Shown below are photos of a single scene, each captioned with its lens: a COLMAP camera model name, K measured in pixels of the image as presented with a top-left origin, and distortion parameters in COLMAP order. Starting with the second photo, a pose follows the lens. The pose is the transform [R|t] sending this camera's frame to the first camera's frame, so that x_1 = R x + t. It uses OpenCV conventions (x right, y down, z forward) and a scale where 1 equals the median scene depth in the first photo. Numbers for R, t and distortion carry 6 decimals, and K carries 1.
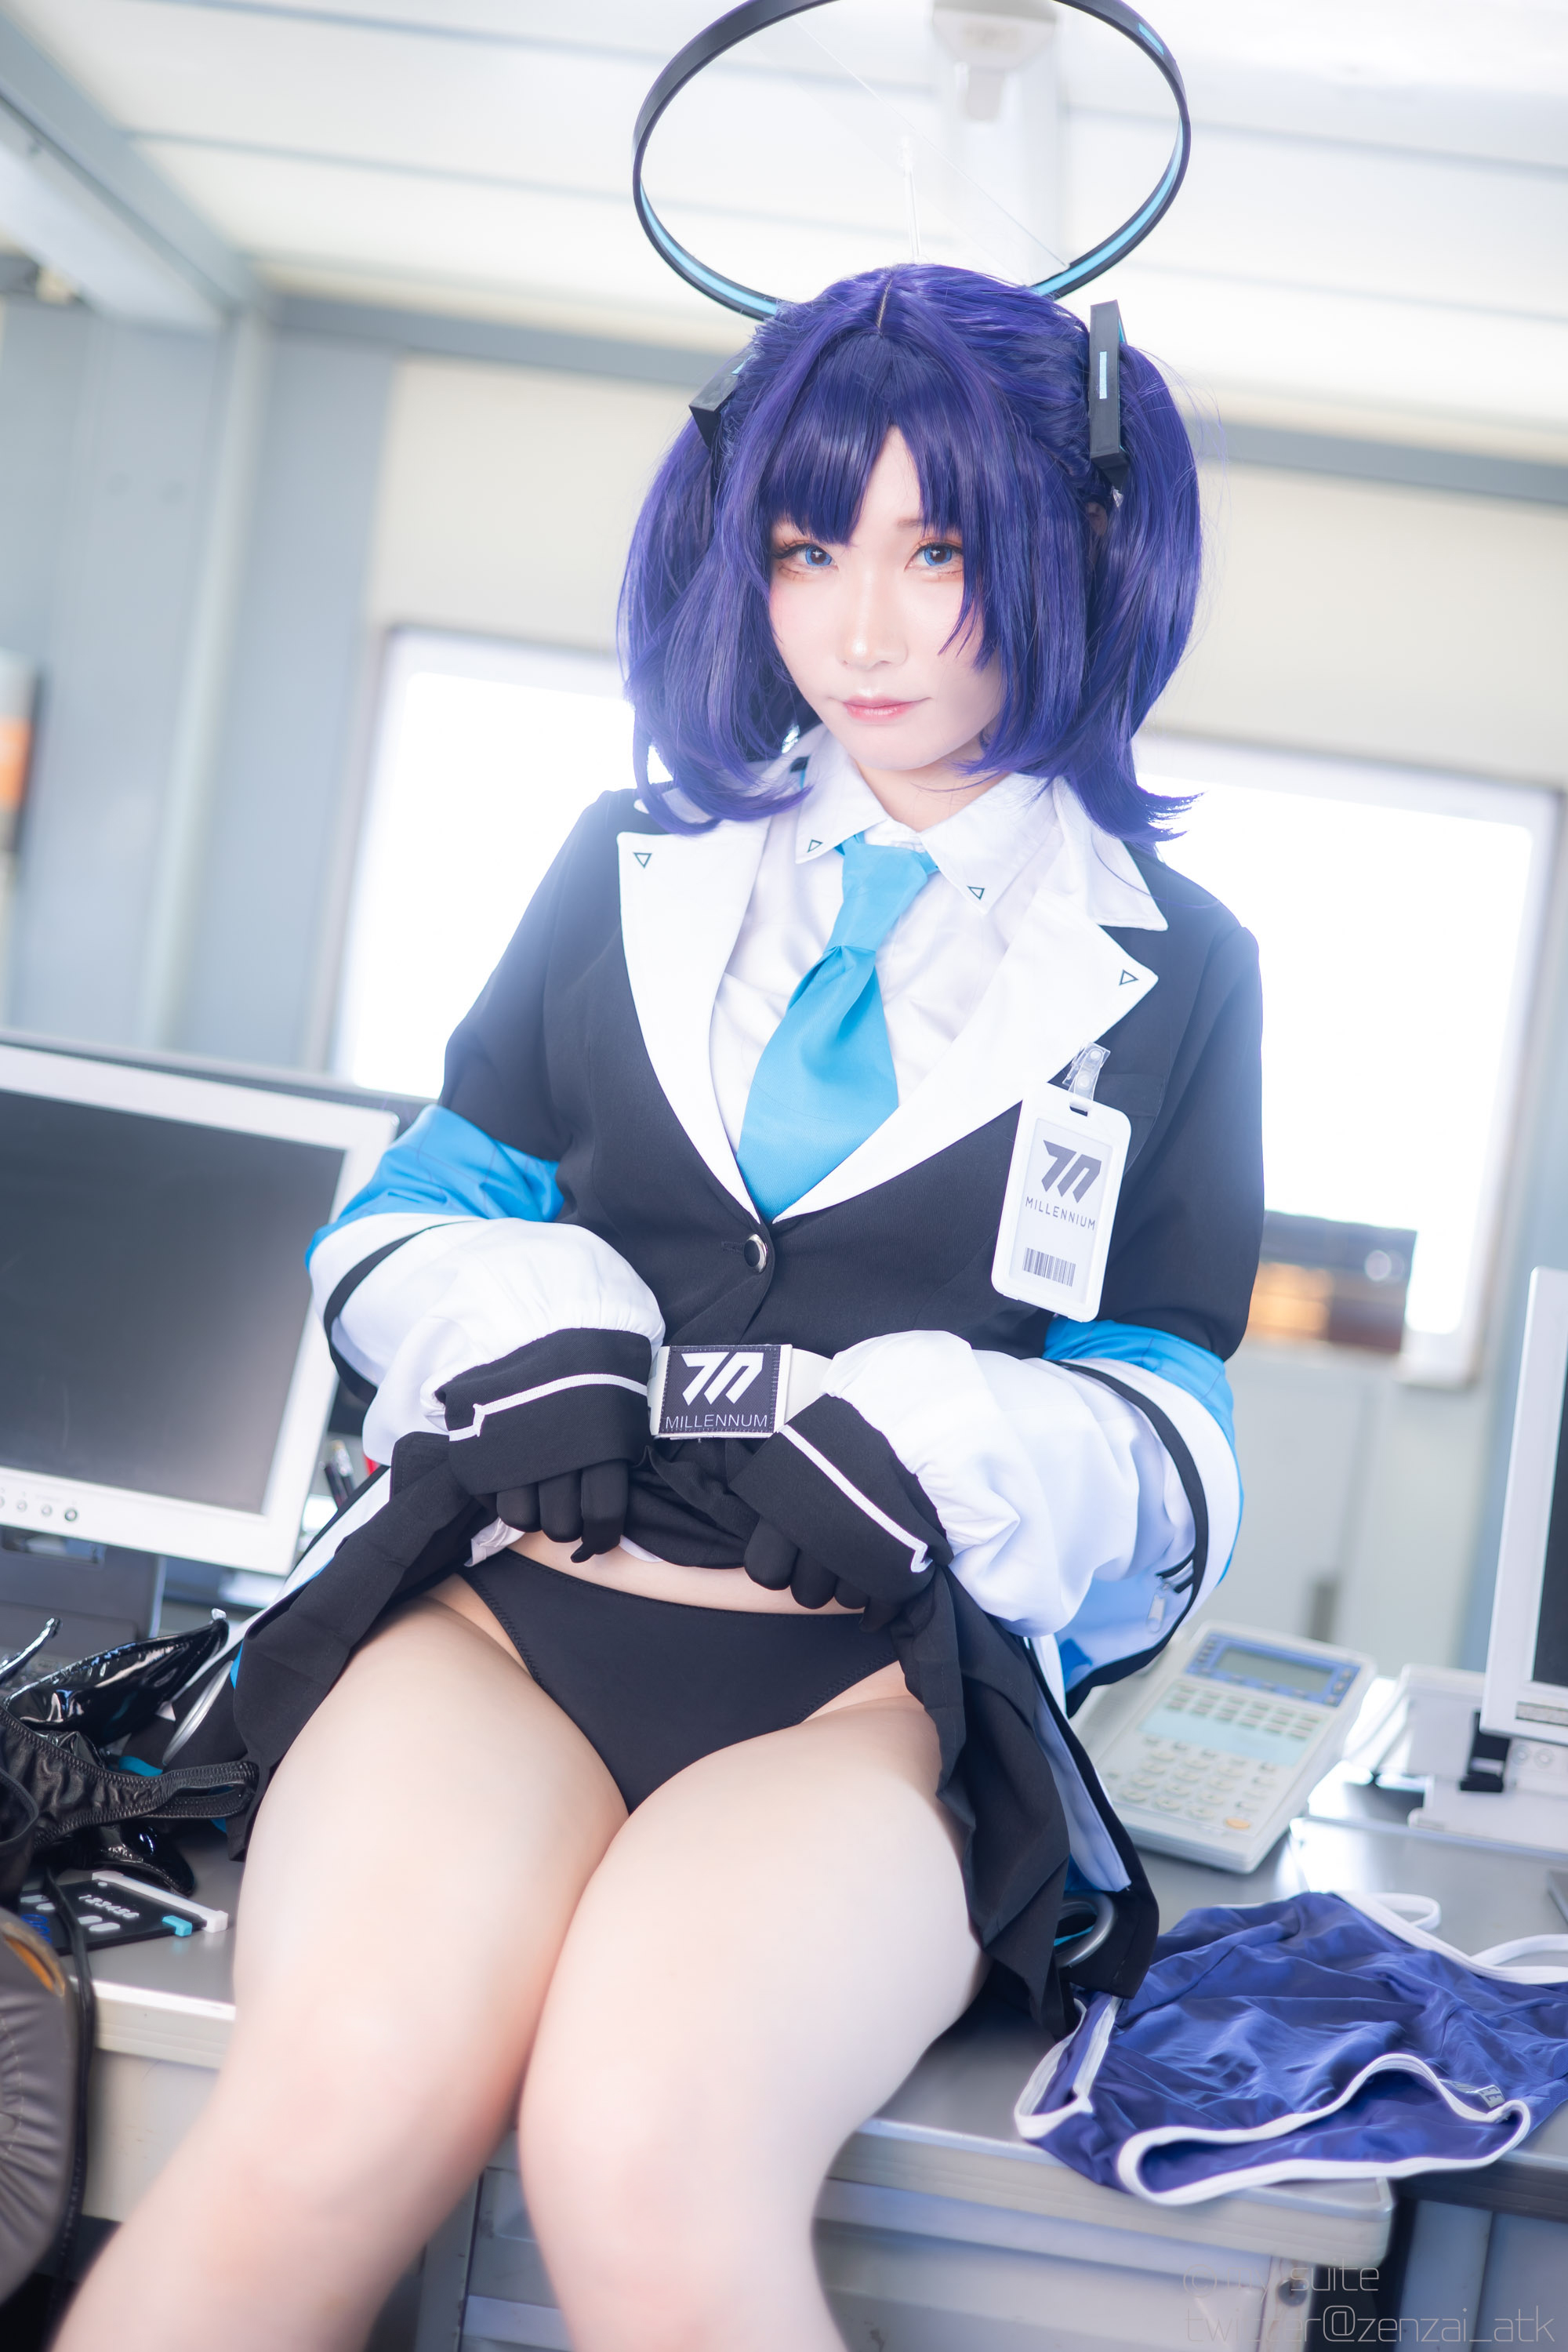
lens RADIAL K [[3199.6, 0, 784.0], [0, 3199.6, 1176.0], [0, 0, 1]] dist [-0.214791, 0.498778]
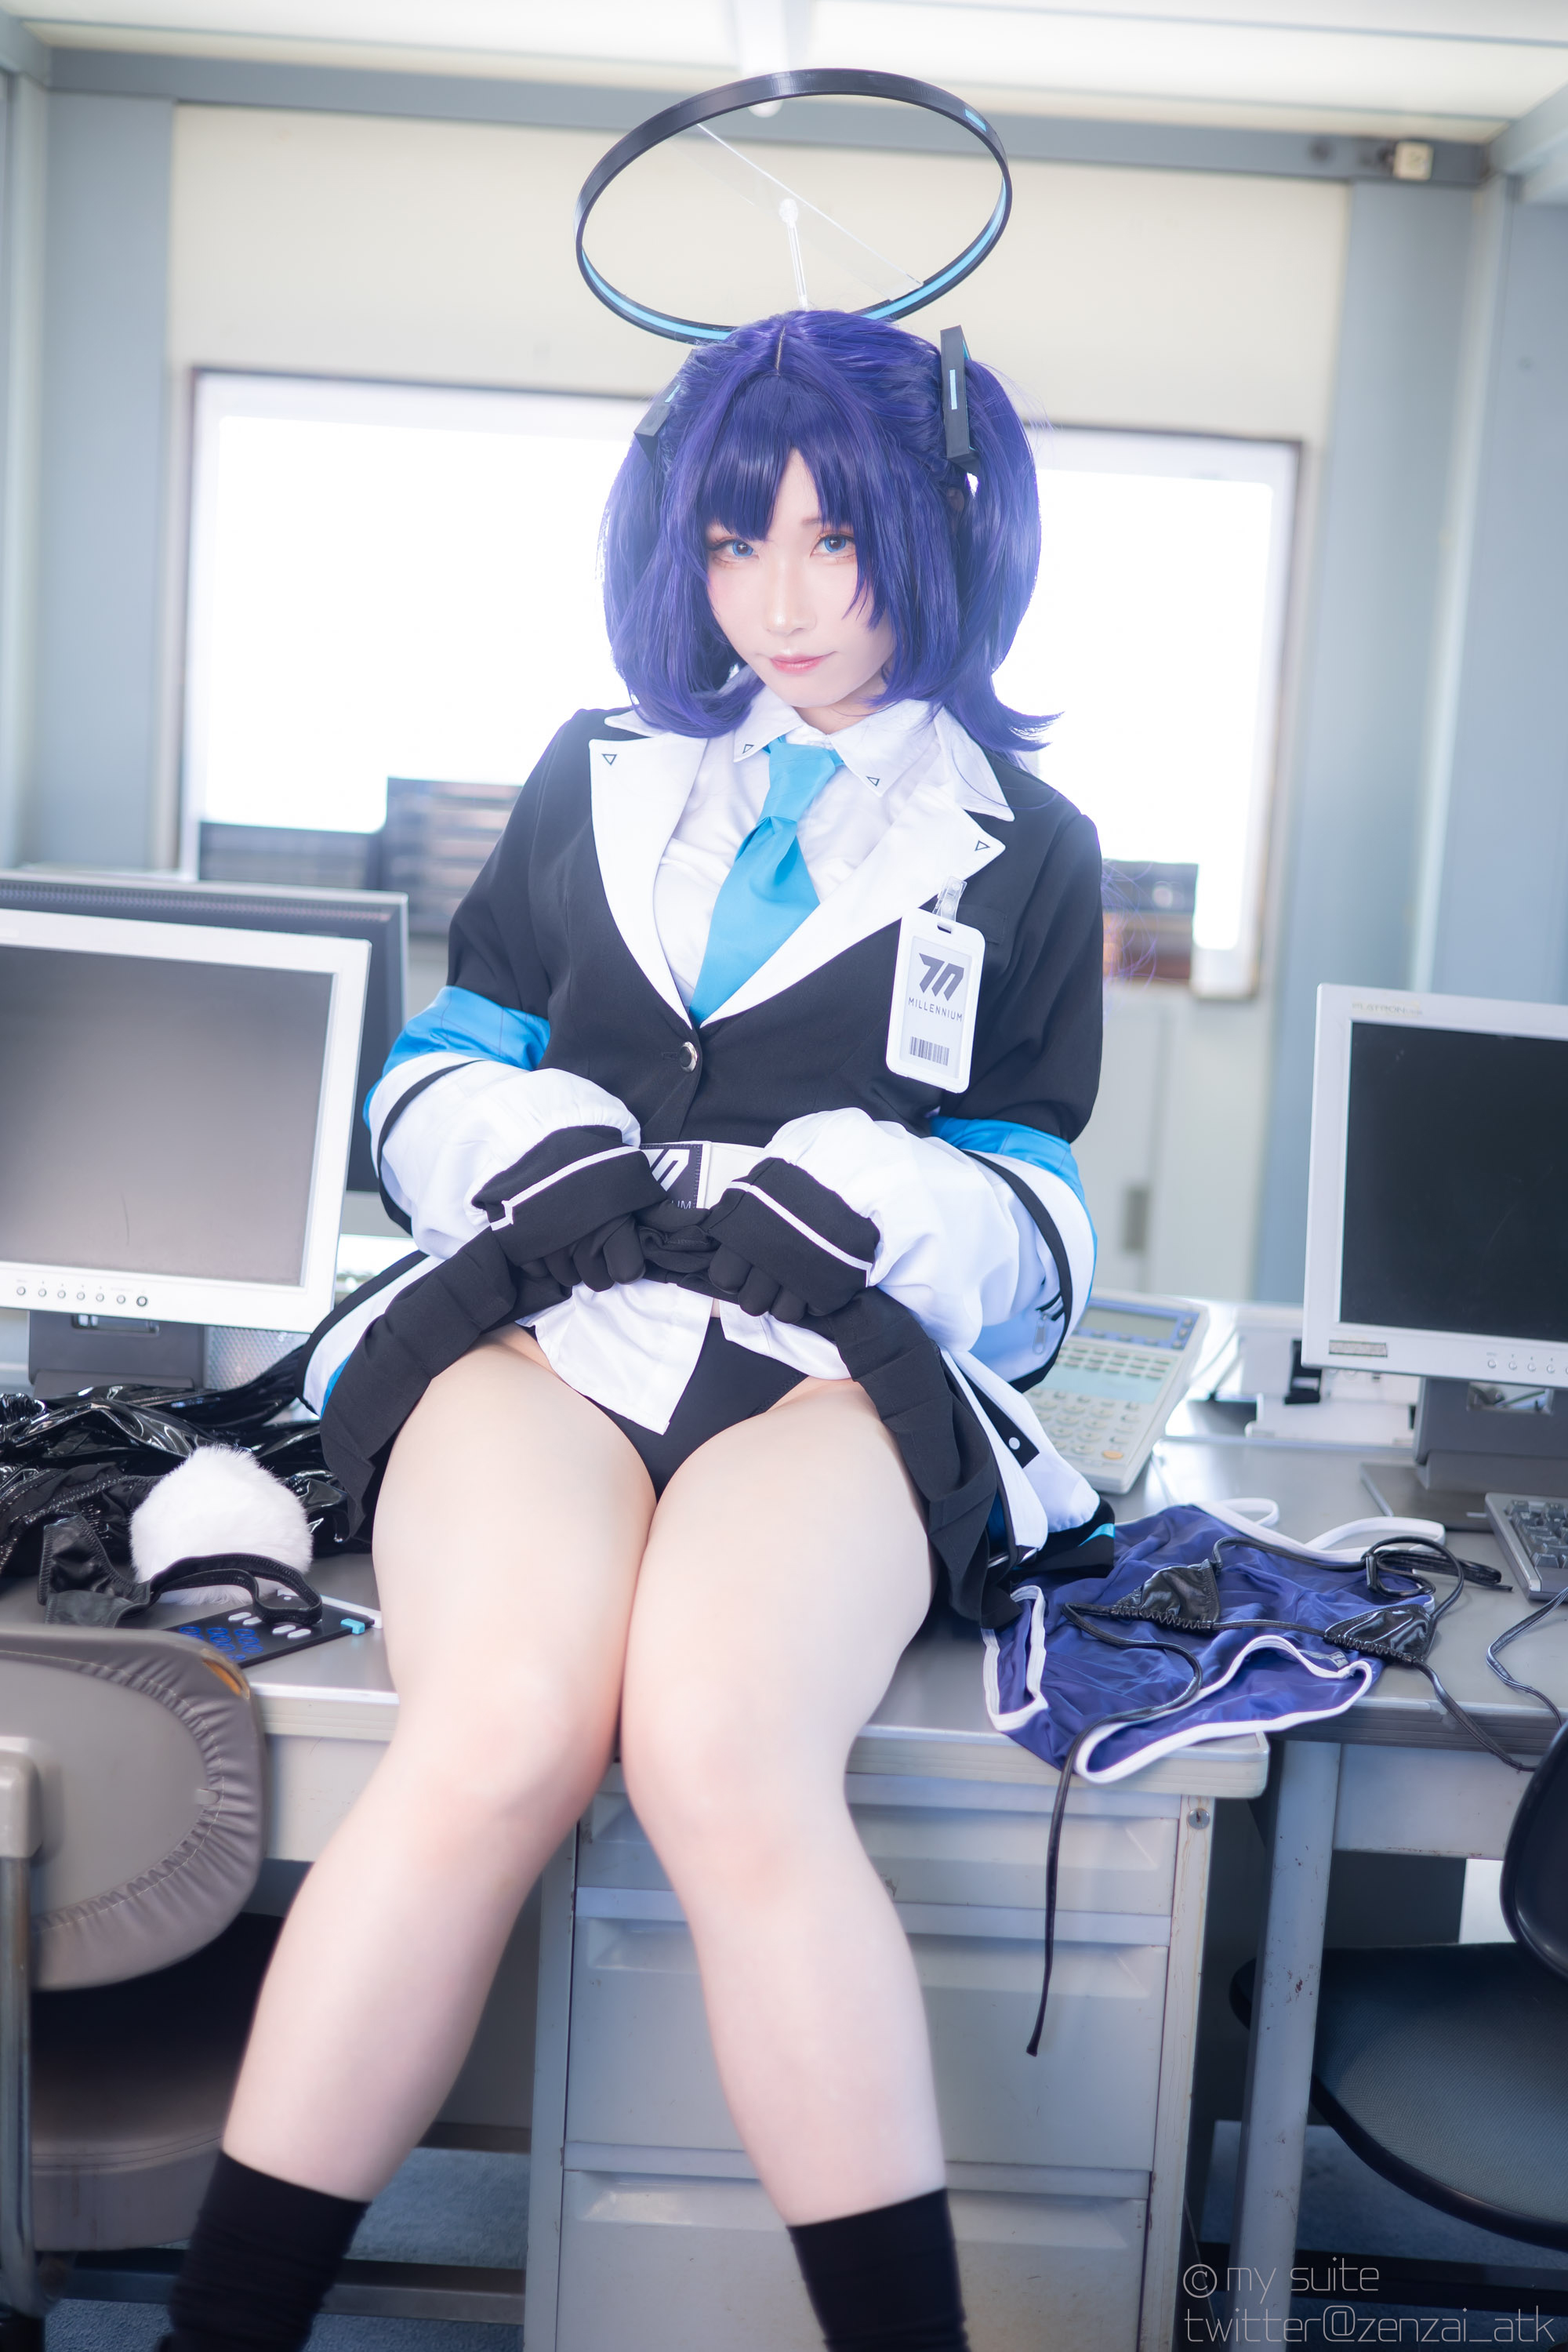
lens RADIAL K [[3199.6, 0, 784.0], [0, 3199.6, 1176.0], [0, 0, 1]] dist [-0.214791, 0.498778]
pose [[0.993550, -0.092789, 0.065181, -0.070918], [0.083568, 0.987693, 0.132209, -0.100669], [-0.076646, -0.125909, 0.989076, -0.268235]]
